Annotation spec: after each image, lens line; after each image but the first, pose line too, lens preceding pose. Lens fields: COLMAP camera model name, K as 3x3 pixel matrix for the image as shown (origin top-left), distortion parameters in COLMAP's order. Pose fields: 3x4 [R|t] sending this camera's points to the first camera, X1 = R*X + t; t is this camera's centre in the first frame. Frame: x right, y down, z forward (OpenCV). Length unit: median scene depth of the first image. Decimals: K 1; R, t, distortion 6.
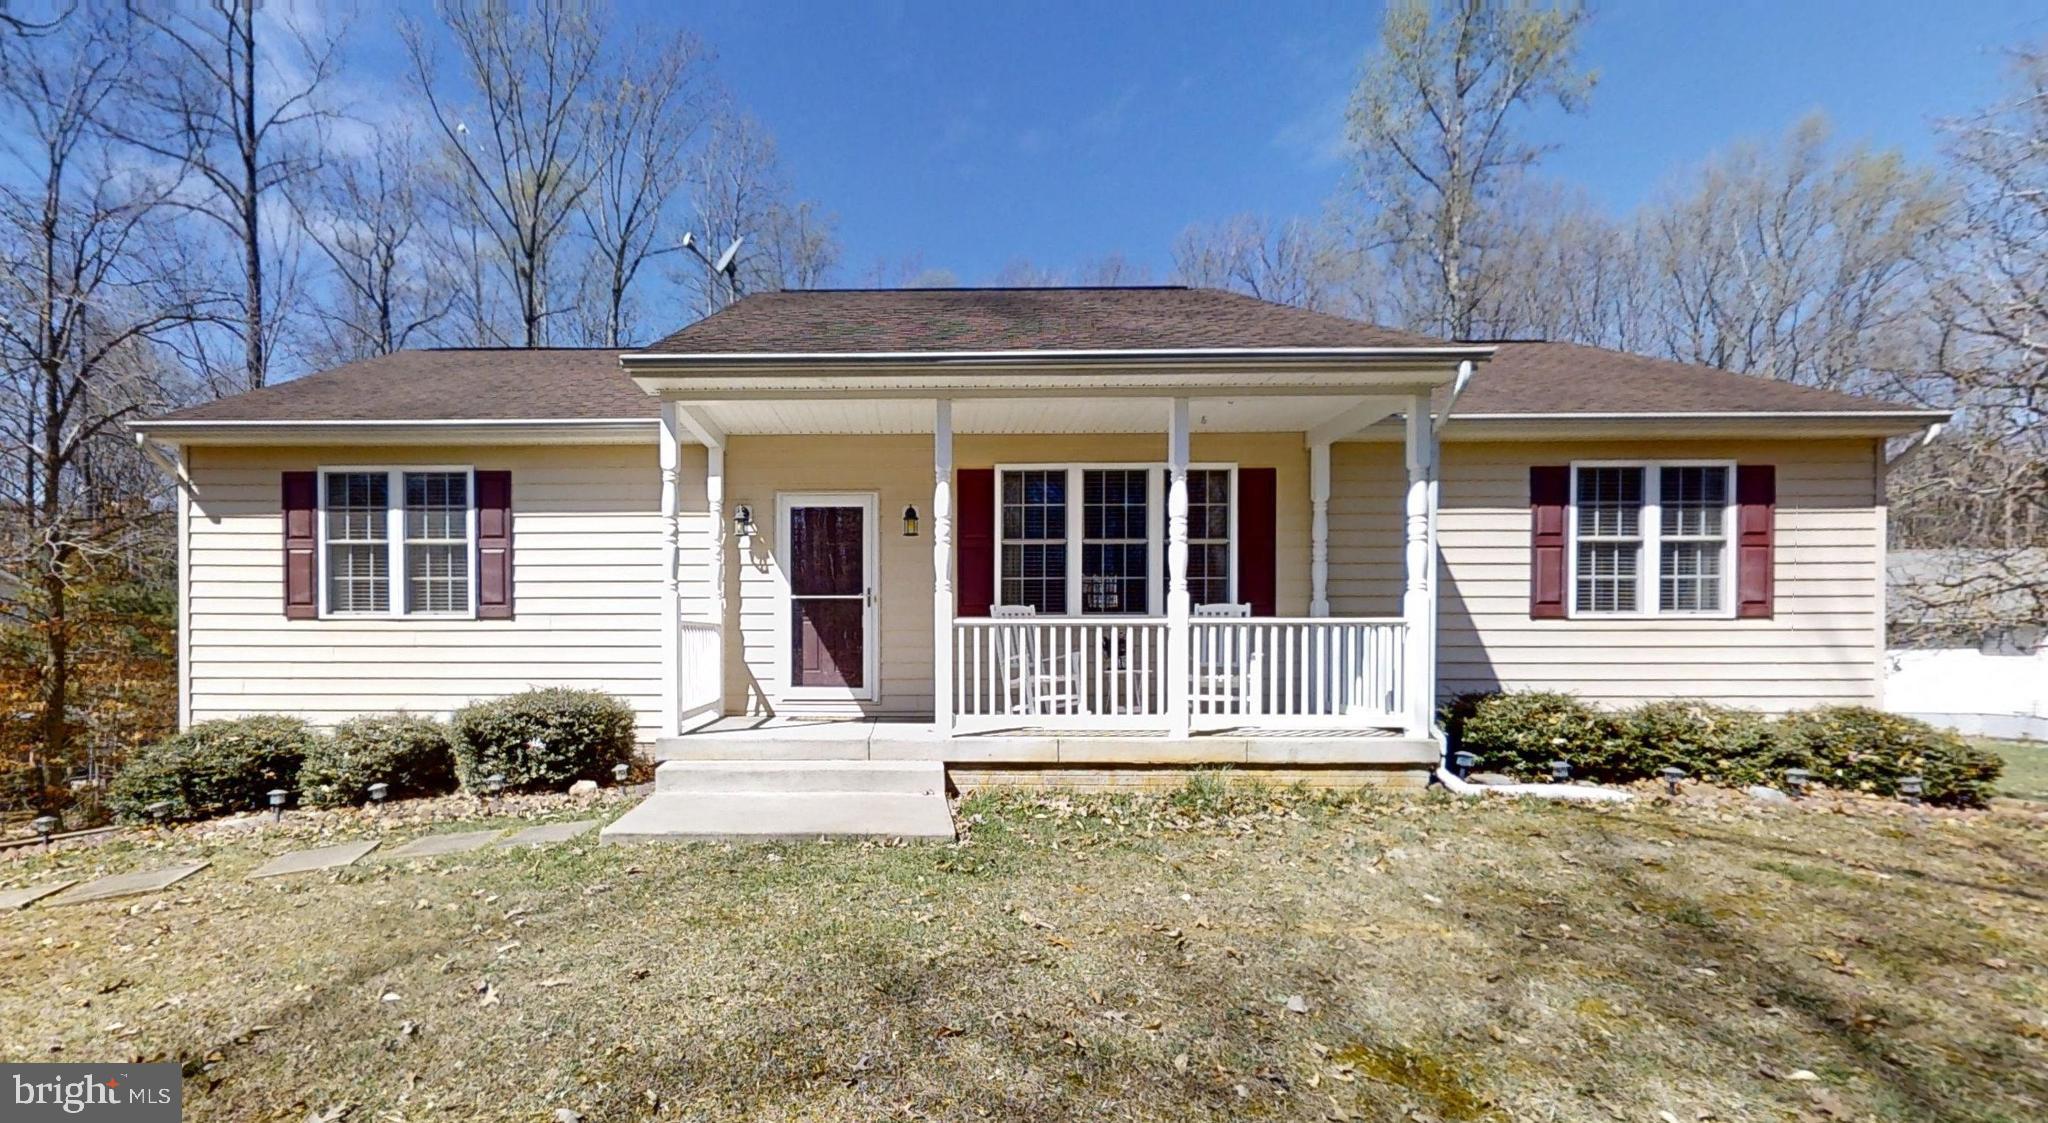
lens RADIAL K [[1226.9, 0, 1024.0], [0, 1226.9, 564.4], [0, 0, 1]] dist [0.006885, 0.000450]
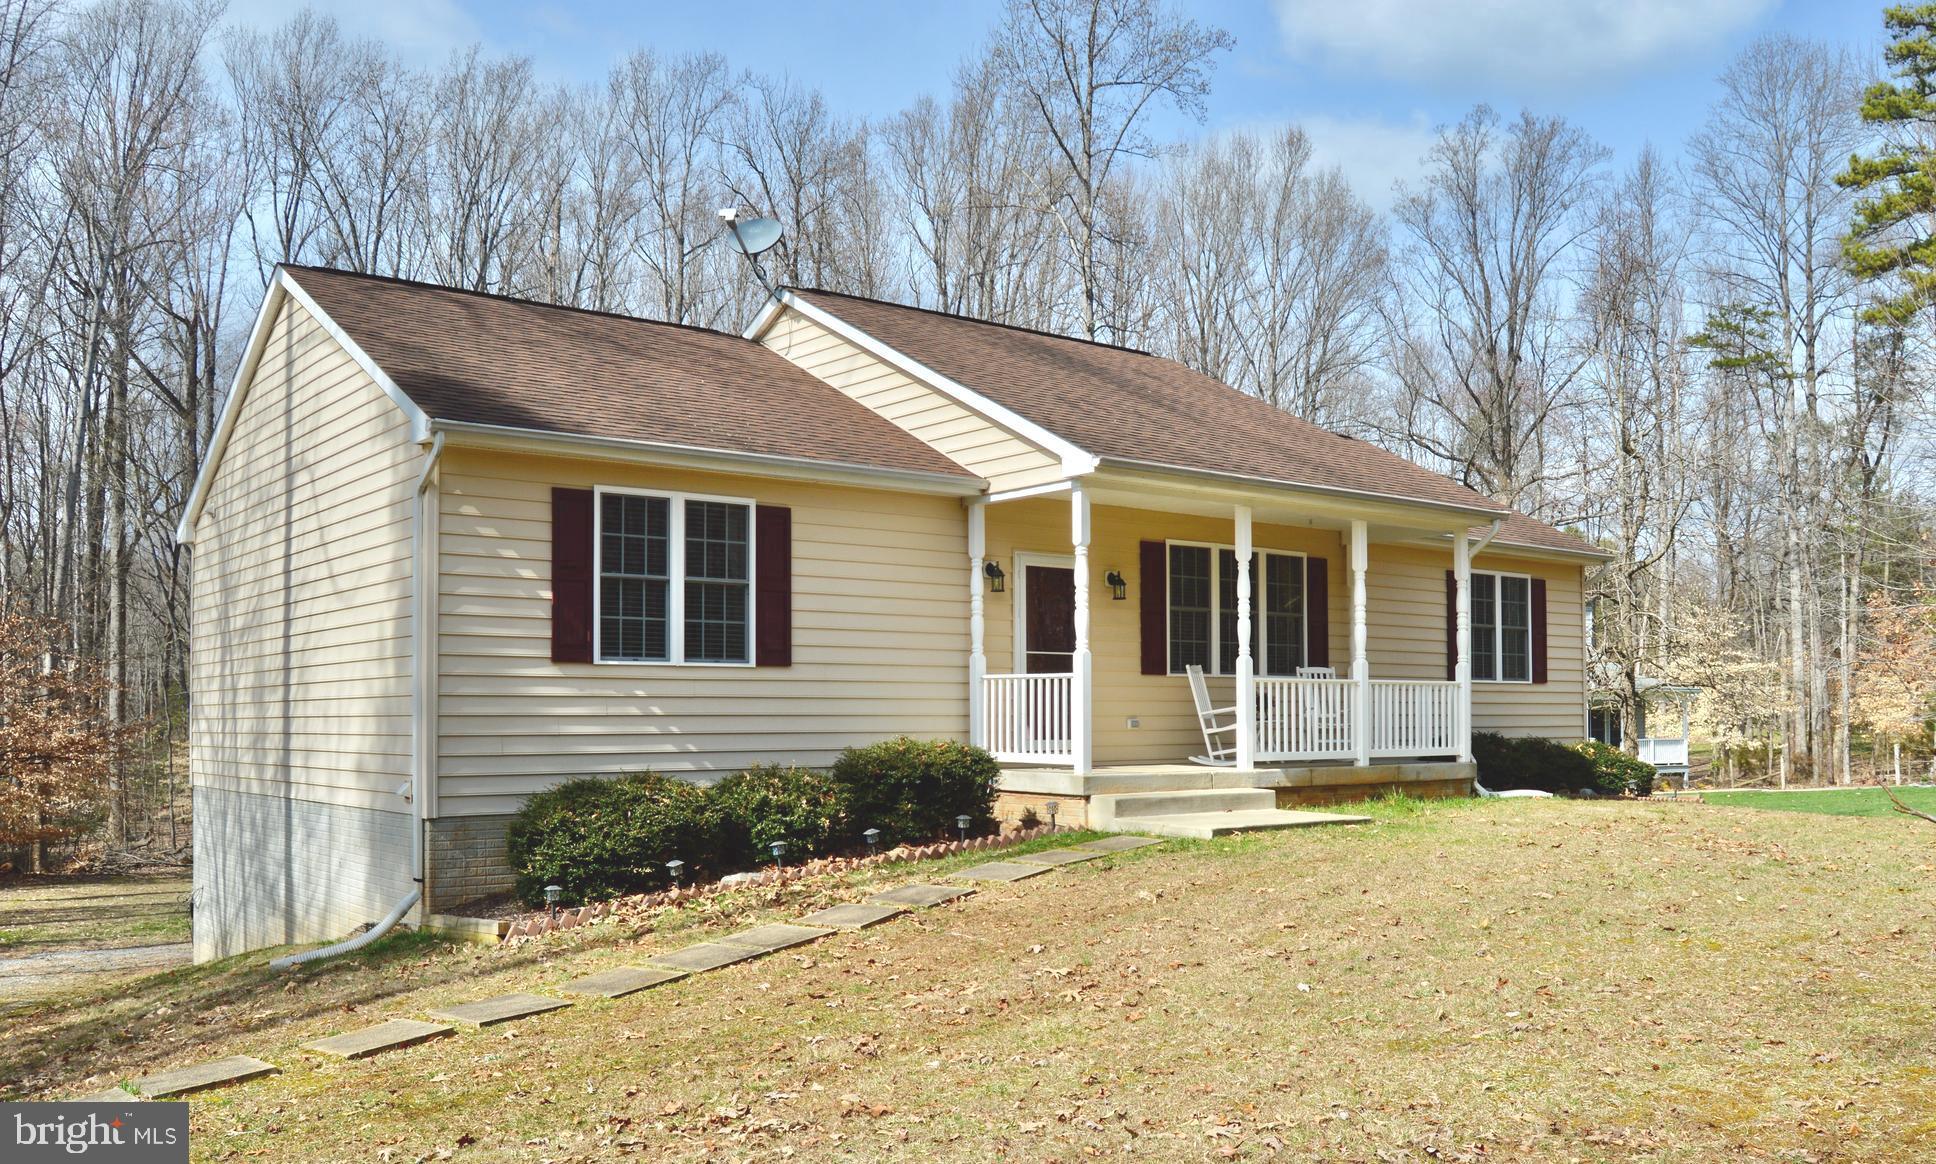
lens RADIAL K [[1545.1, 0, 967.8], [0, 1545.1, 581.6], [0, 0, 1]] dist [-0.007127, -0.000467]
pose [[0.752211, 0.049377, 0.657069, -0.536769], [-0.044187, 0.998724, -0.024466, 0.000946], [-0.657439, -0.010630, 0.753433, 0.013687]]
